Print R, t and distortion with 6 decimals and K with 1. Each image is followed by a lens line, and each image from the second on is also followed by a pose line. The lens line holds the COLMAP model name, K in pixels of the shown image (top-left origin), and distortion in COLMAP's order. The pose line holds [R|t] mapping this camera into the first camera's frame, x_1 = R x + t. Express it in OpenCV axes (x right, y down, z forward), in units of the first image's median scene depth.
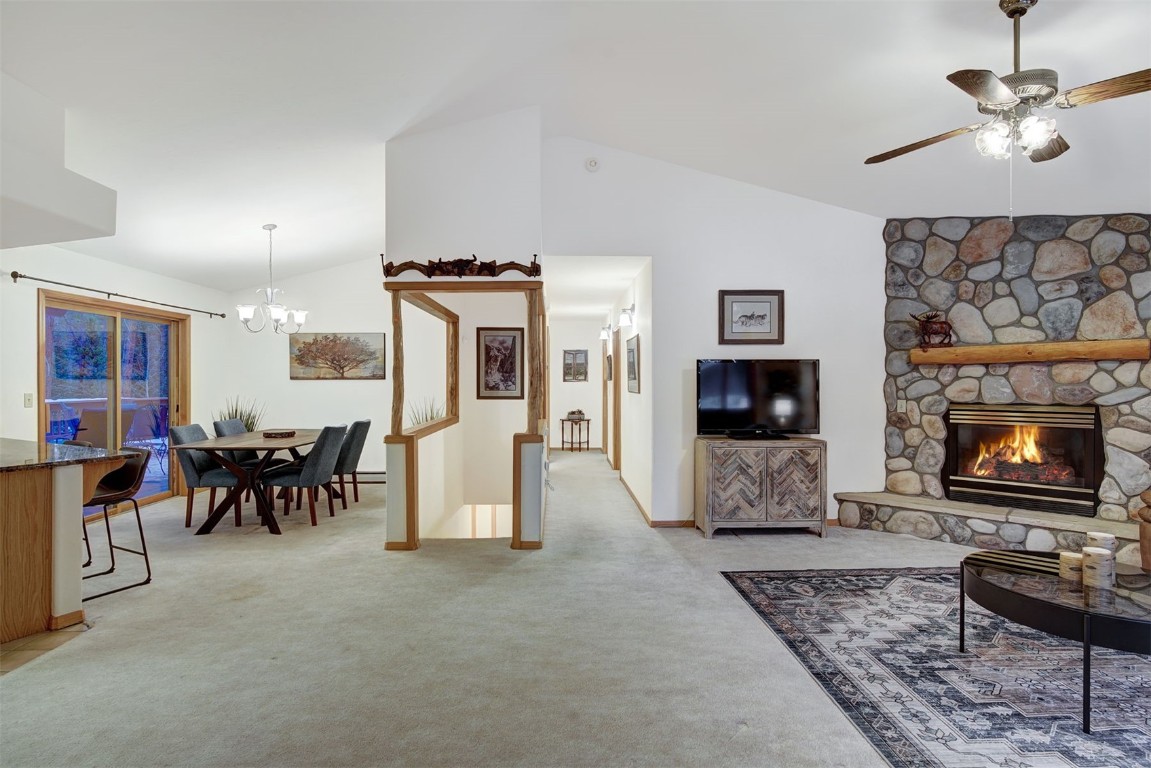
lens RADIAL K [[564.1, 0, 576.8], [0, 564.1, 384.9], [0, 0, 1]] dist [-0.008236, 0.003802]
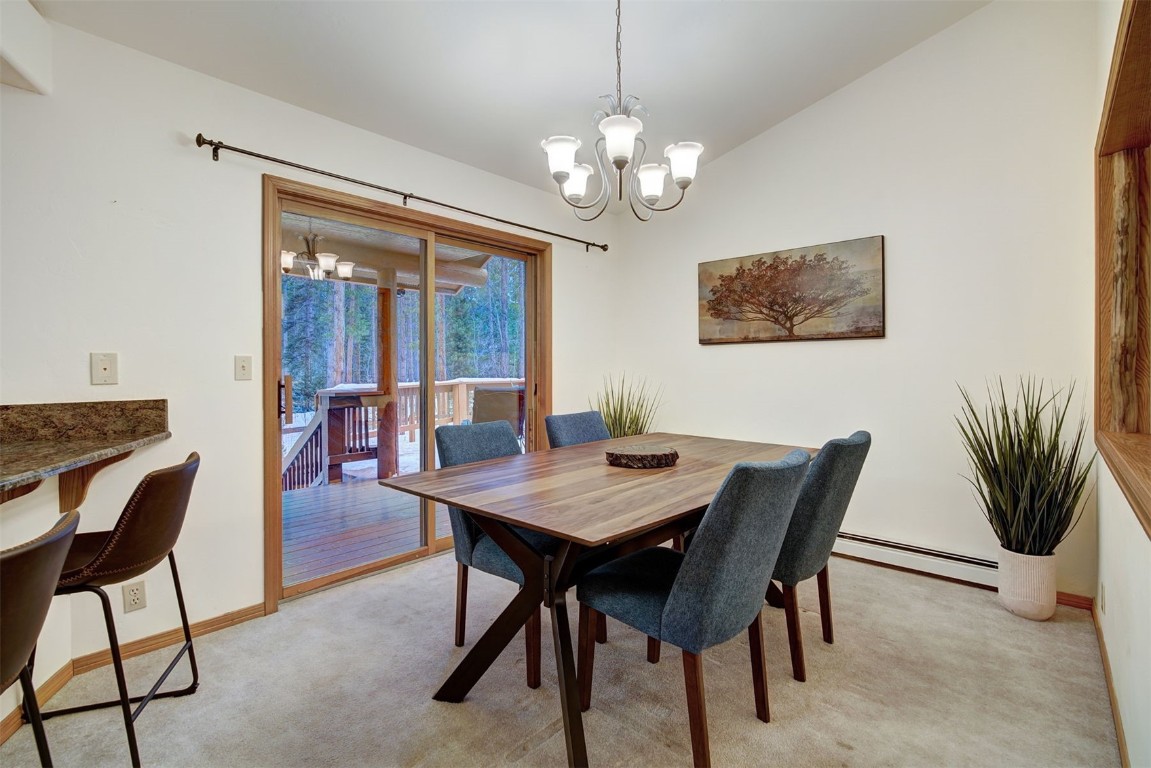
lens RADIAL K [[534.1, 0, 571.3], [0, 534.1, 369.2], [0, 0, 1]] dist [-0.010005, 0.002619]
pose [[0.711006, -0.001355, -0.703185, -0.344435], [-0.002339, 0.999988, -0.004291, 0.029154], [0.703183, 0.004696, 0.710994, 0.818016]]
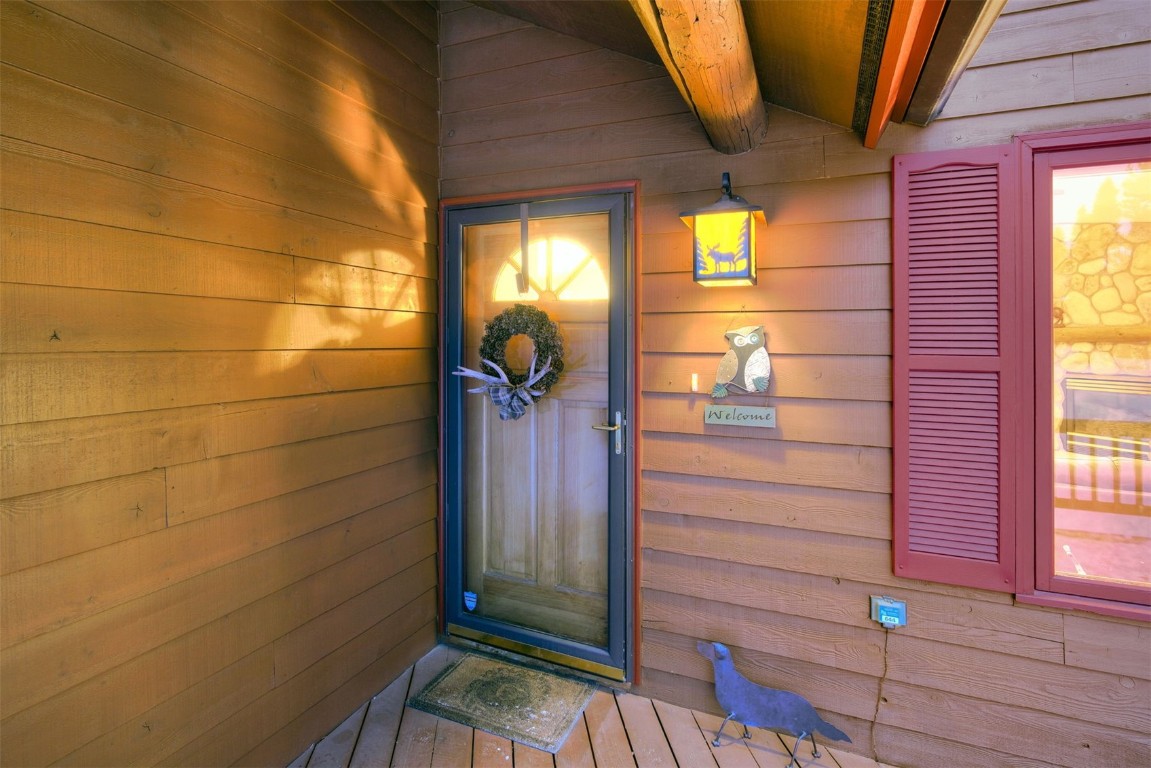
lens RADIAL K [[534.1, 0, 602.1], [0, 534.1, 331.9], [0, 0, 1]] dist [-0.010005, 0.002619]
pose [[0.911853, -0.001278, -0.410516, 0.220894], [-0.005075, 0.999884, -0.014386, -0.036299], [0.410486, 0.015201, 0.911740, -0.502318]]
